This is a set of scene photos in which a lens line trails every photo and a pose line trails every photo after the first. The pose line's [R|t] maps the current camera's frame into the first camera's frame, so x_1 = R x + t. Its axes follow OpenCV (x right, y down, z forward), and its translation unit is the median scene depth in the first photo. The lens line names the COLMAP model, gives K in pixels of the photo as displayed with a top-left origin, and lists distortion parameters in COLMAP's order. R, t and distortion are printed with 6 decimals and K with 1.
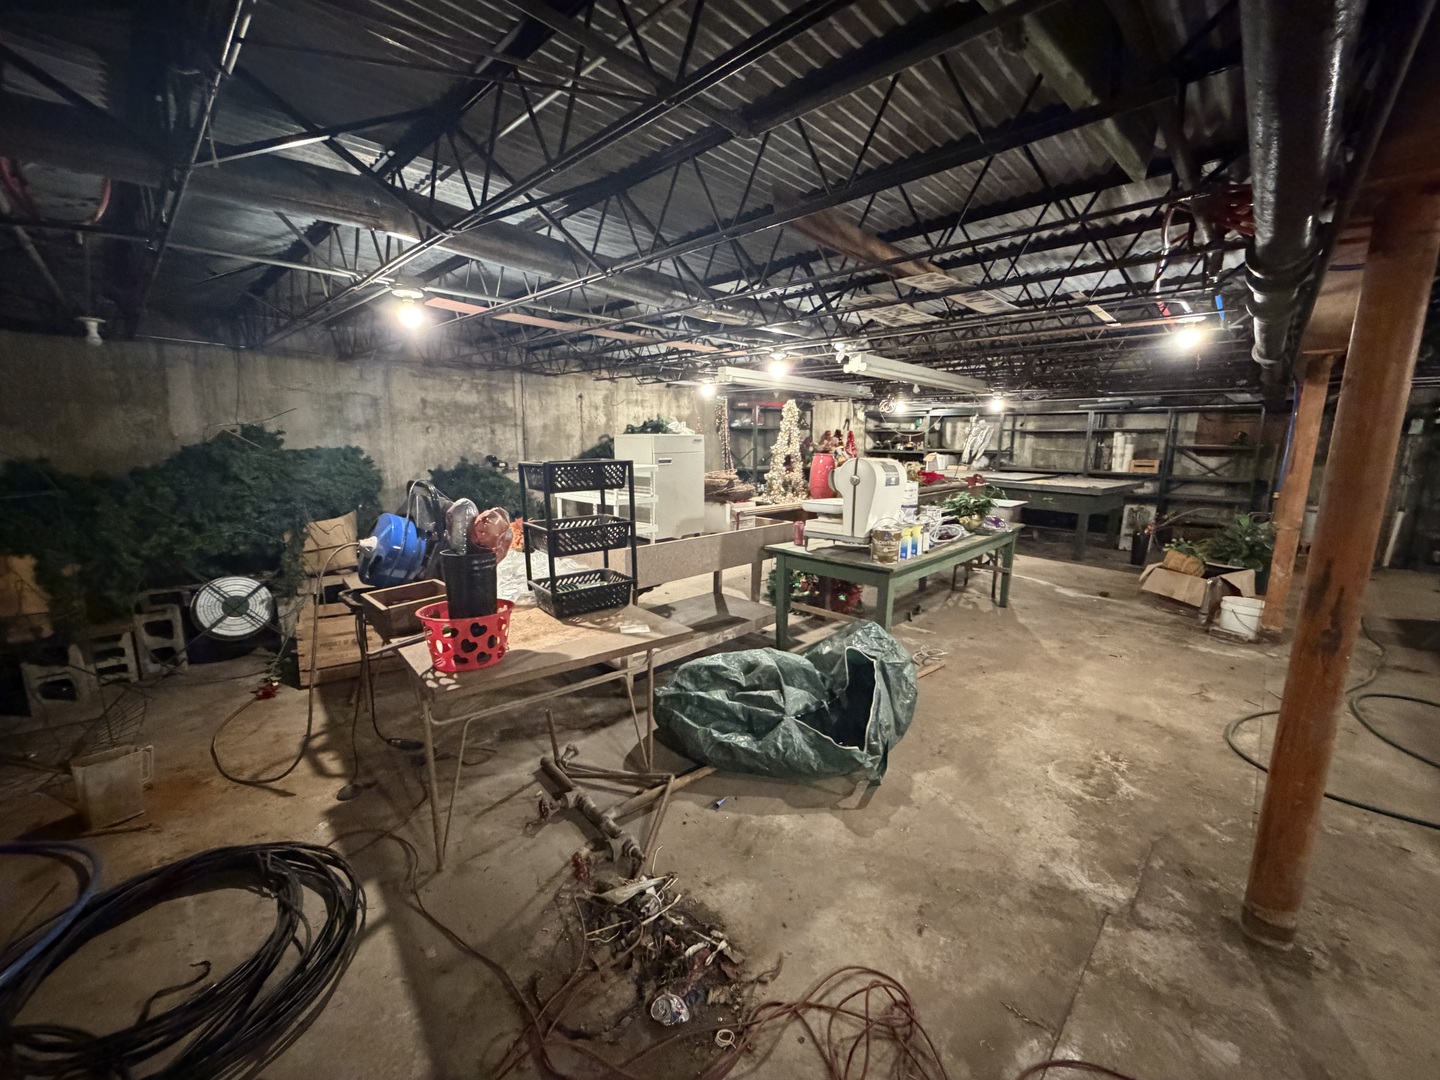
lens RADIAL K [[572.0, 0, 716.3], [0, 572.0, 540.2], [0, 0, 1]] dist [0.000956, -0.000330]
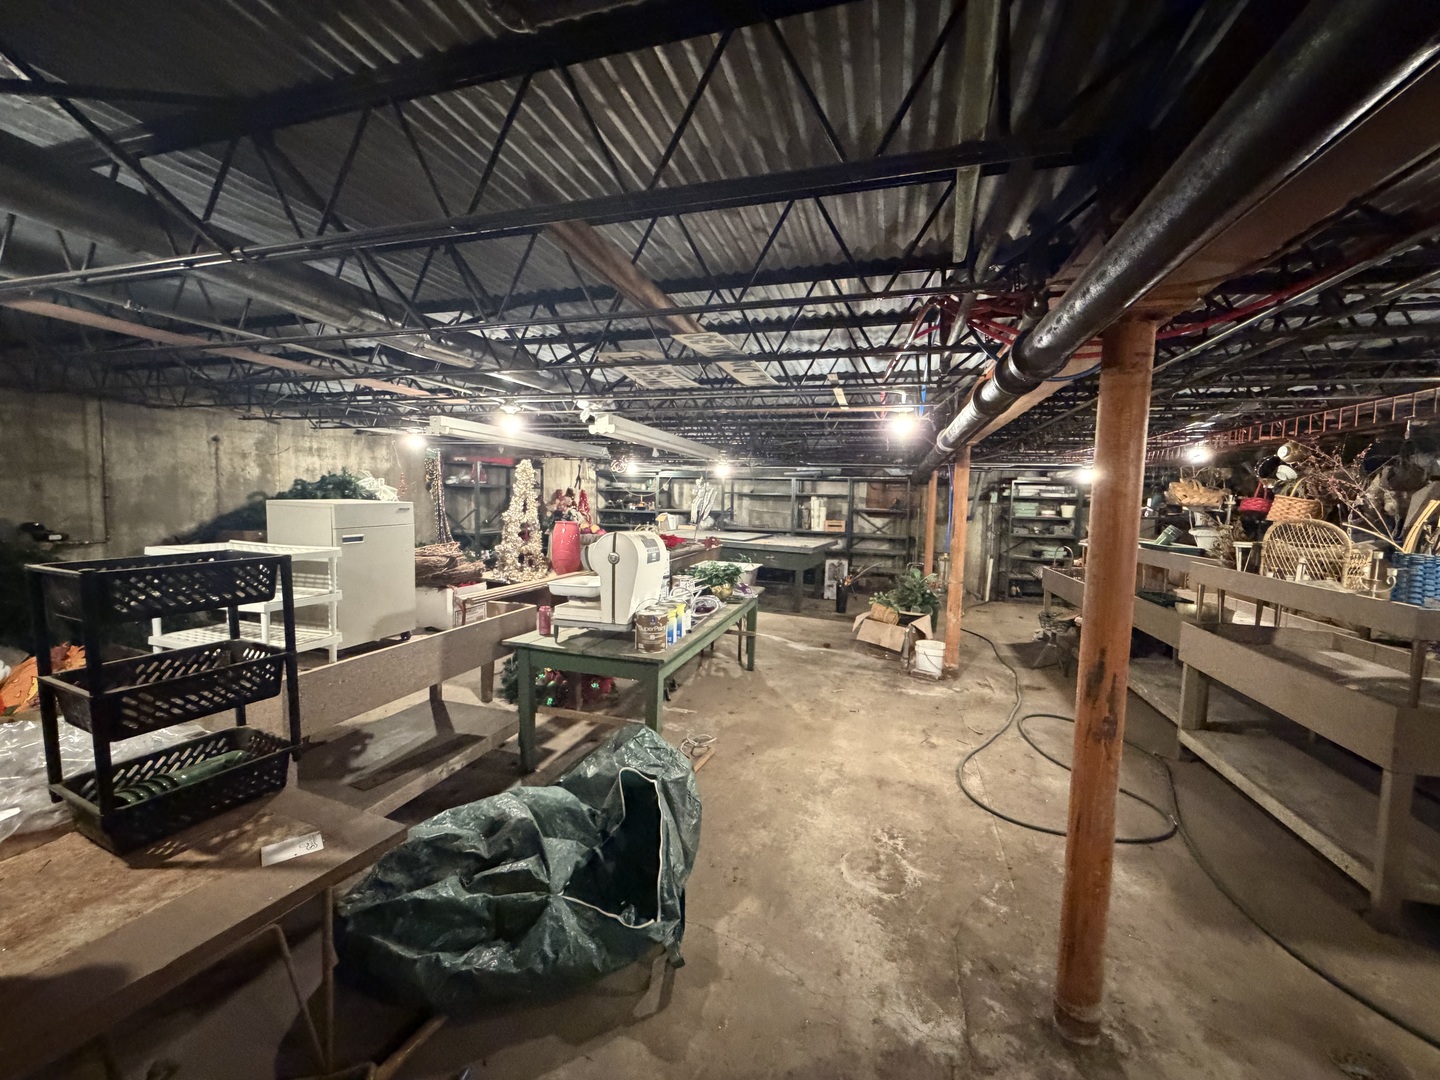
lens RADIAL K [[572.0, 0, 716.3], [0, 572.0, 540.2], [0, 0, 1]] dist [0.000956, -0.000330]
pose [[0.890366, -0.019892, 0.454810, -0.009205], [0.062007, 0.995033, -0.077869, -0.046608], [-0.451002, 0.097533, 0.887178, 0.138338]]
